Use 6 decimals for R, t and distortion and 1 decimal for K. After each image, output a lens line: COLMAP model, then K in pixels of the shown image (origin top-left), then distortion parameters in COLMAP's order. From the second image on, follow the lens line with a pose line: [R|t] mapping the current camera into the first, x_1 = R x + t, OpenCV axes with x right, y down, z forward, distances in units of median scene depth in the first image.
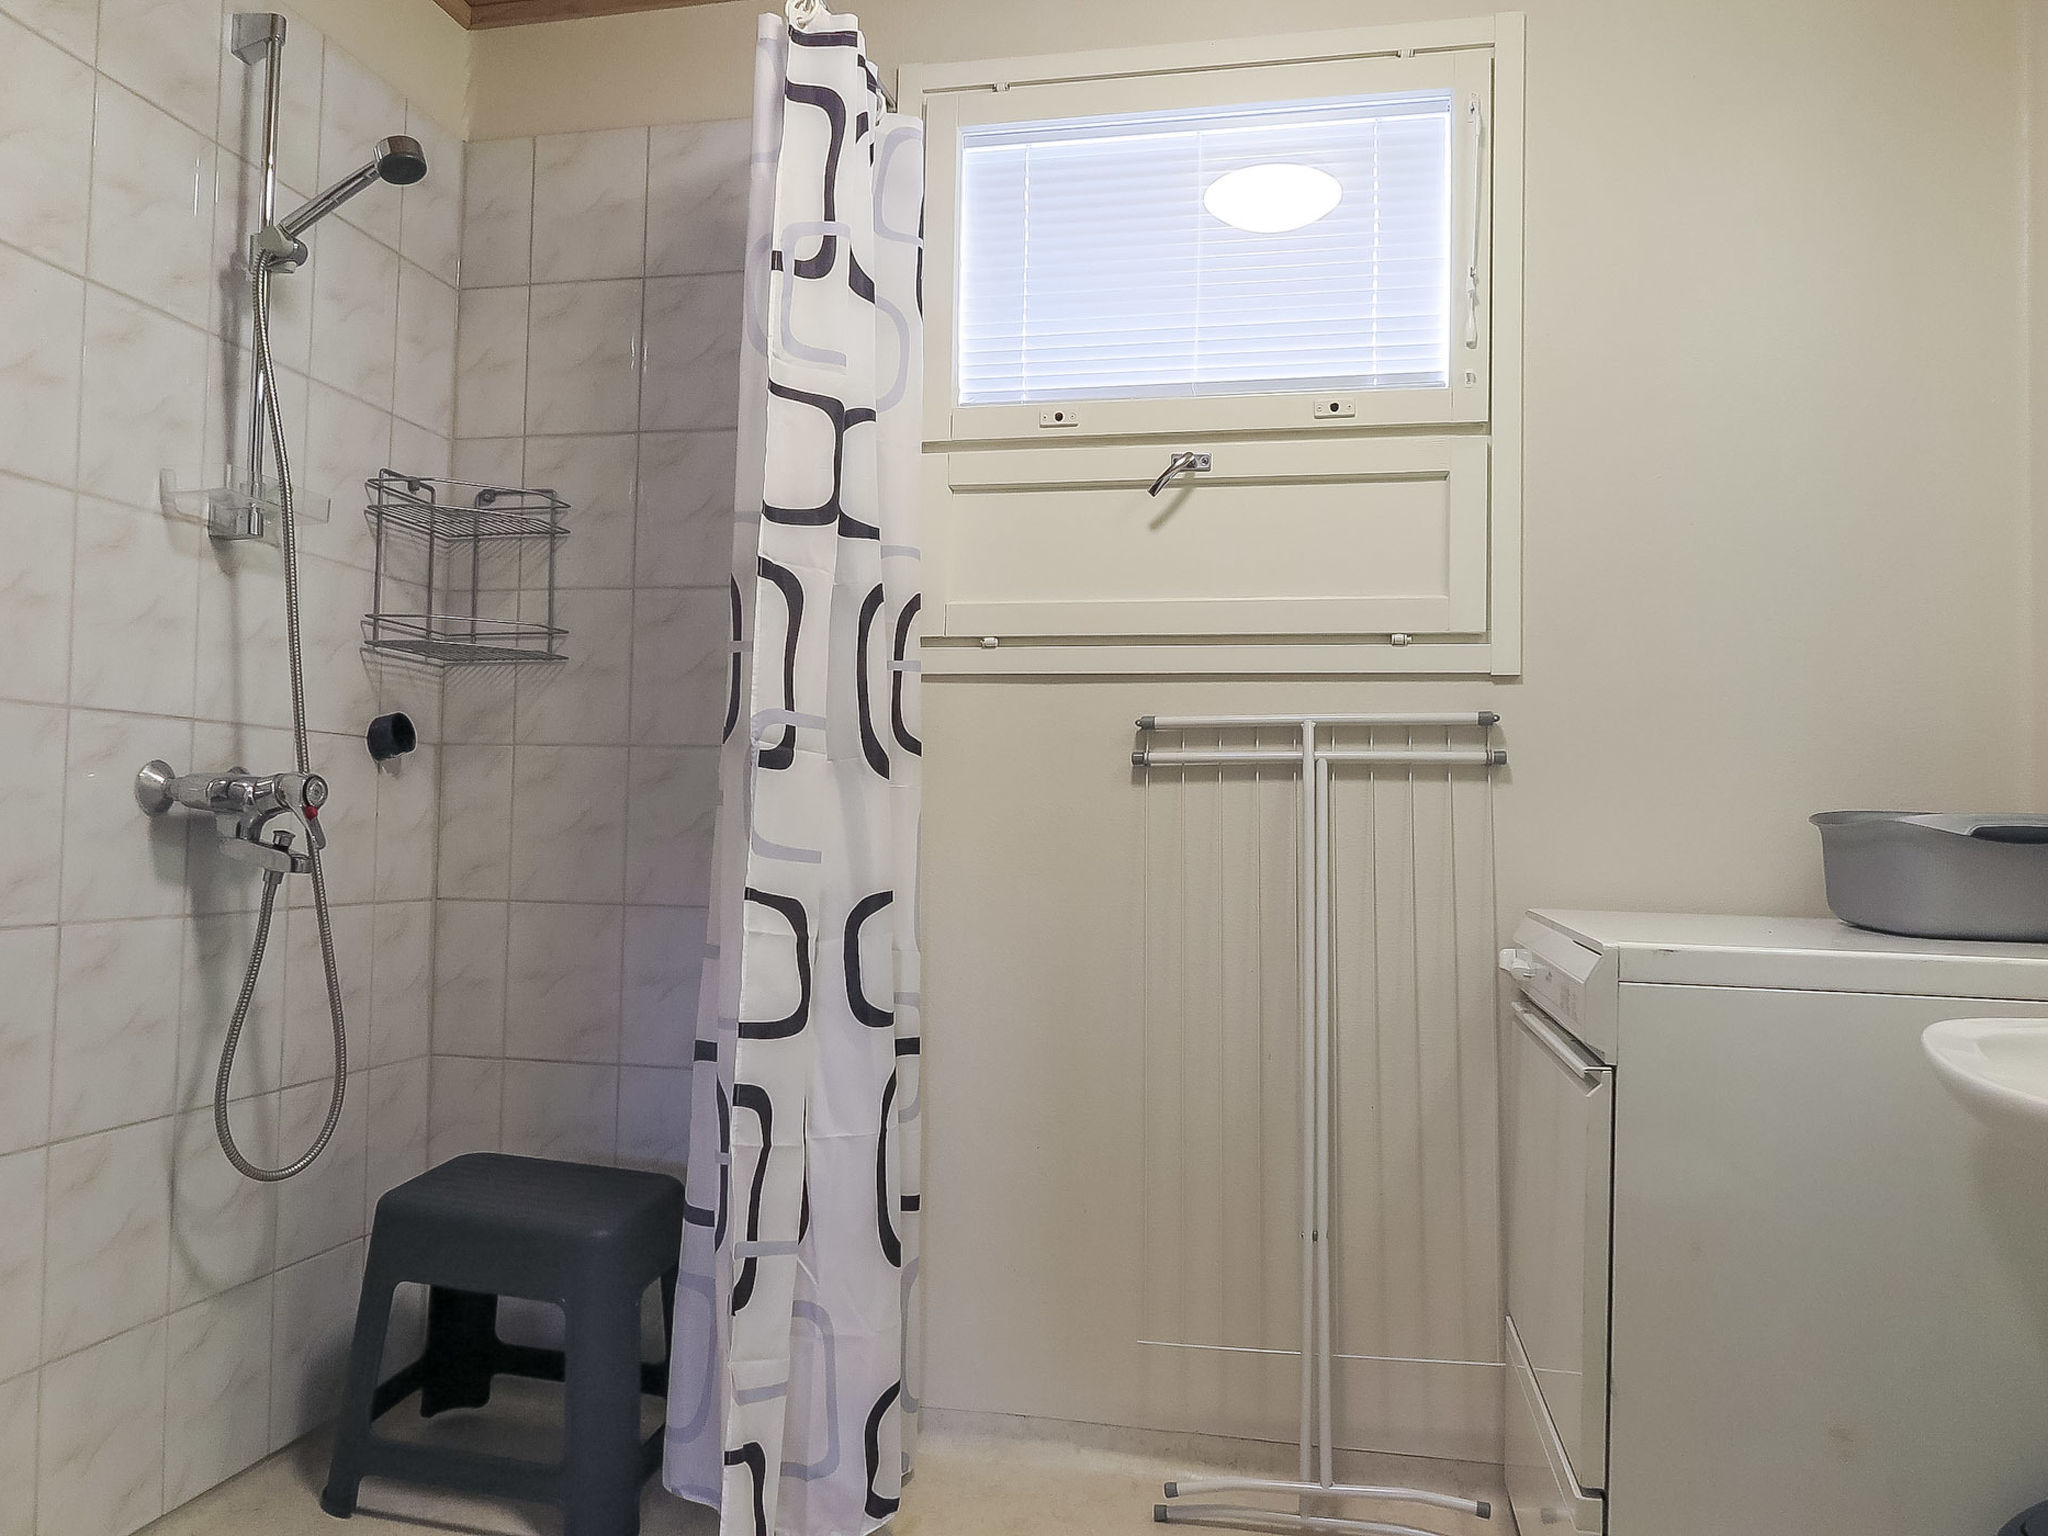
lens RADIAL K [[1581.0, 0, 1017.5], [0, 1581.0, 759.5], [0, 0, 1]] dist [-0.010082, 0.011658]
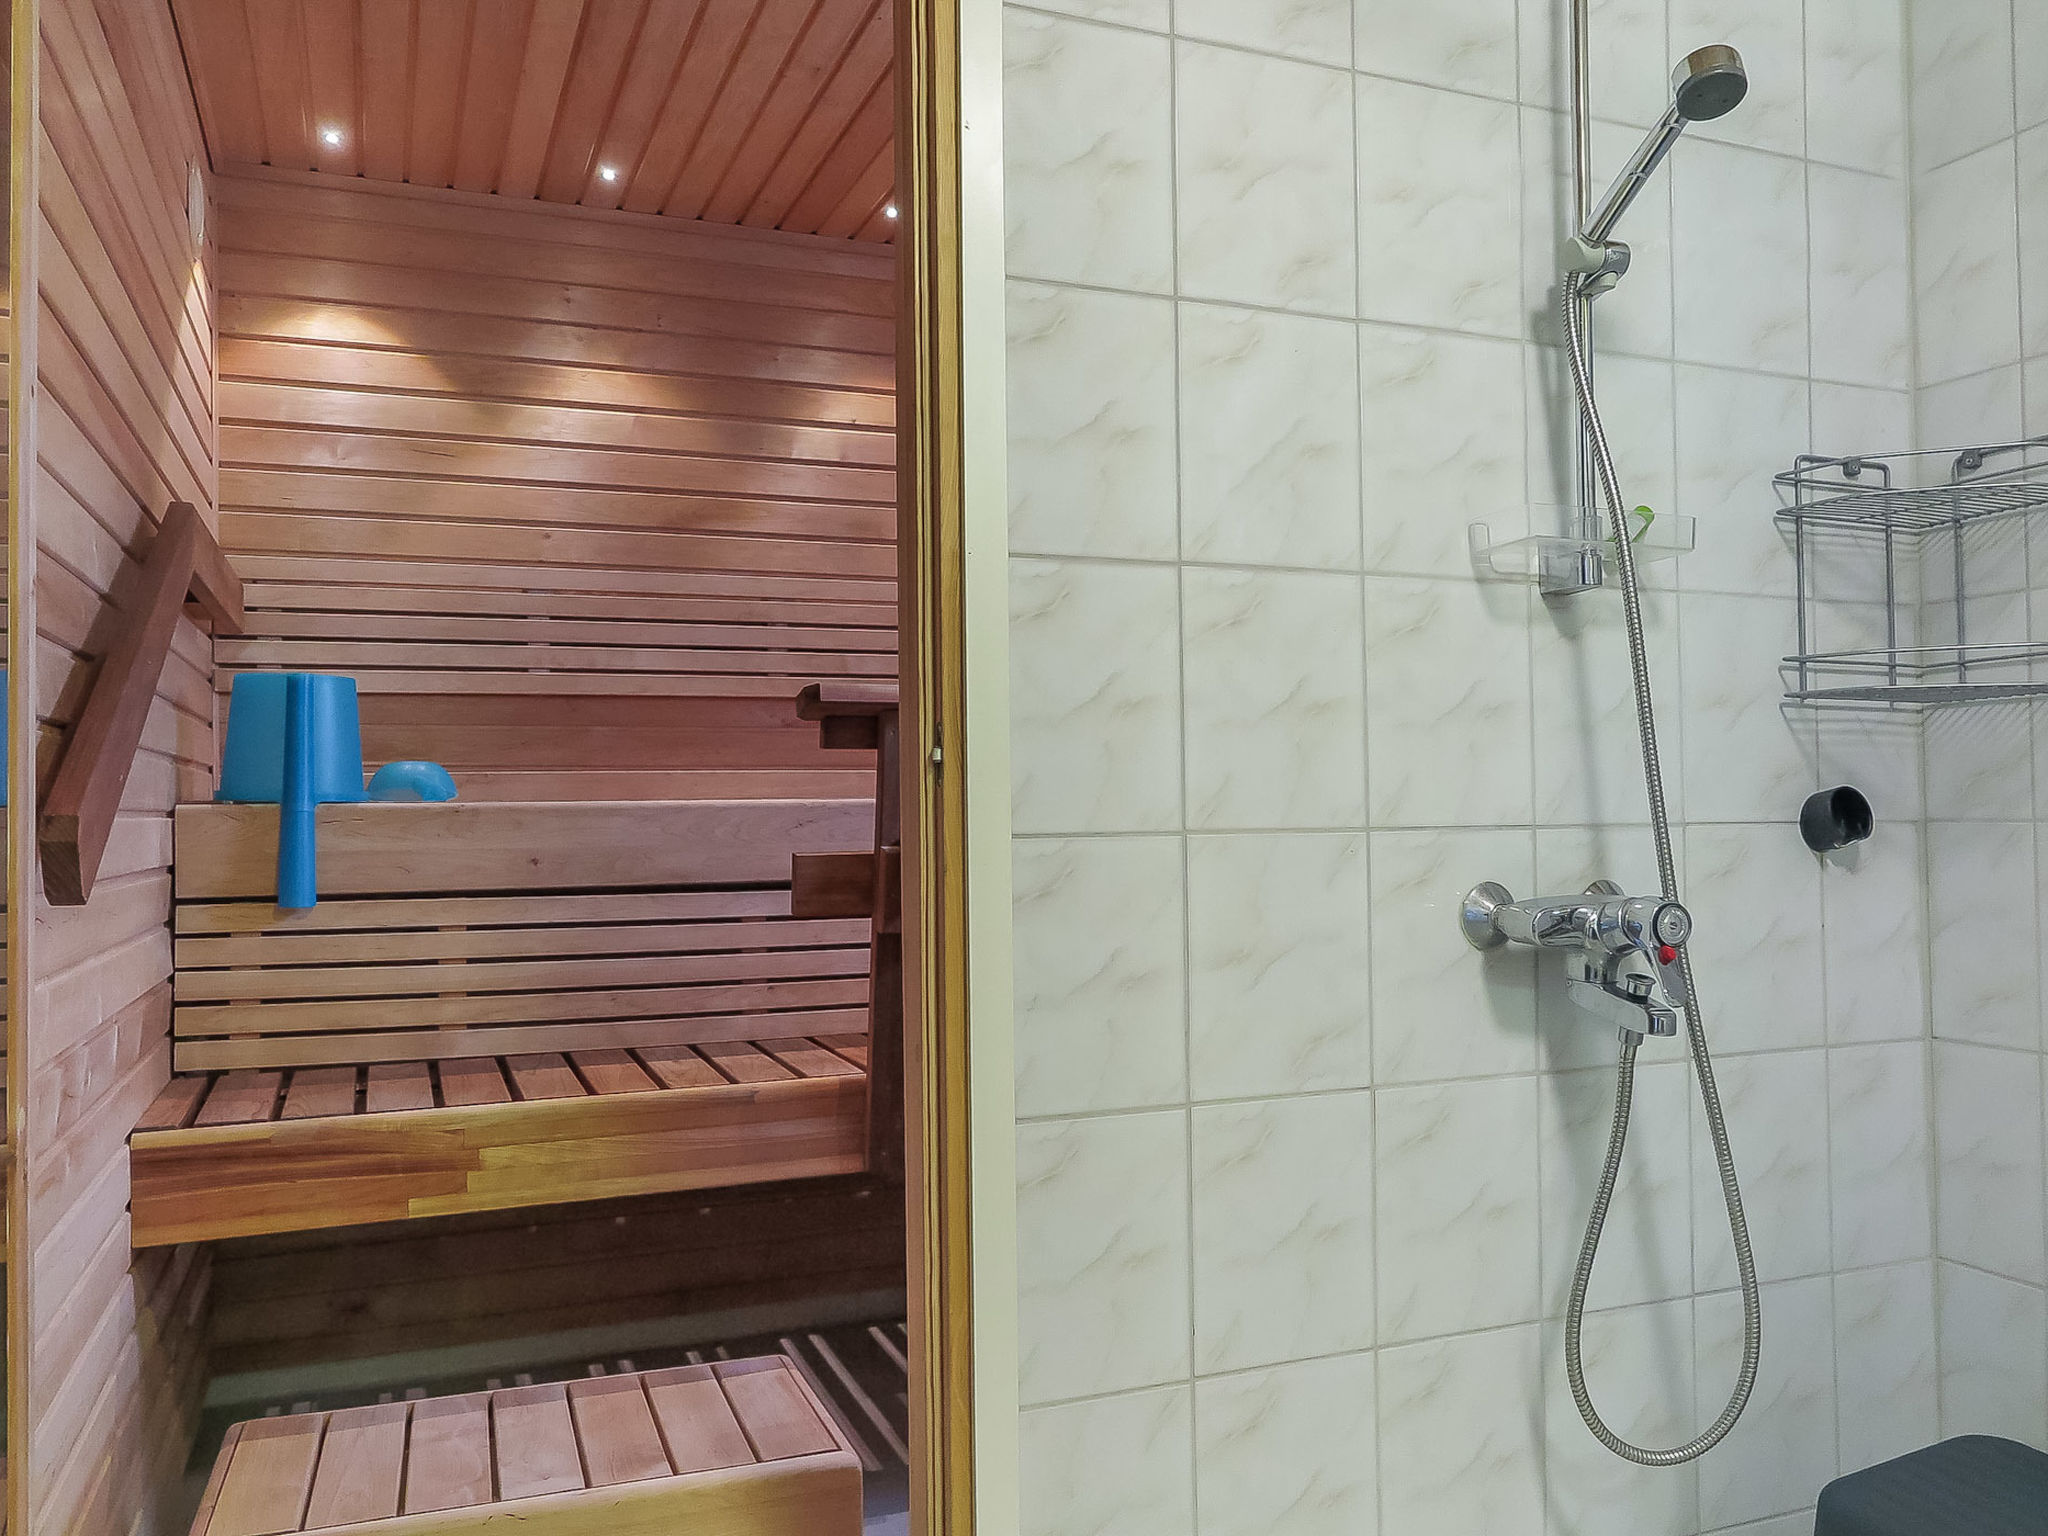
lens RADIAL K [[1581.0, 0, 1017.5], [0, 1581.0, 759.5], [0, 0, 1]] dist [-0.010082, 0.011658]
pose [[0.559254, -0.048675, -0.827566, -0.004020], [0.055653, 0.998227, -0.021104, -0.048057], [0.827126, -0.034254, 0.560972, 0.282770]]
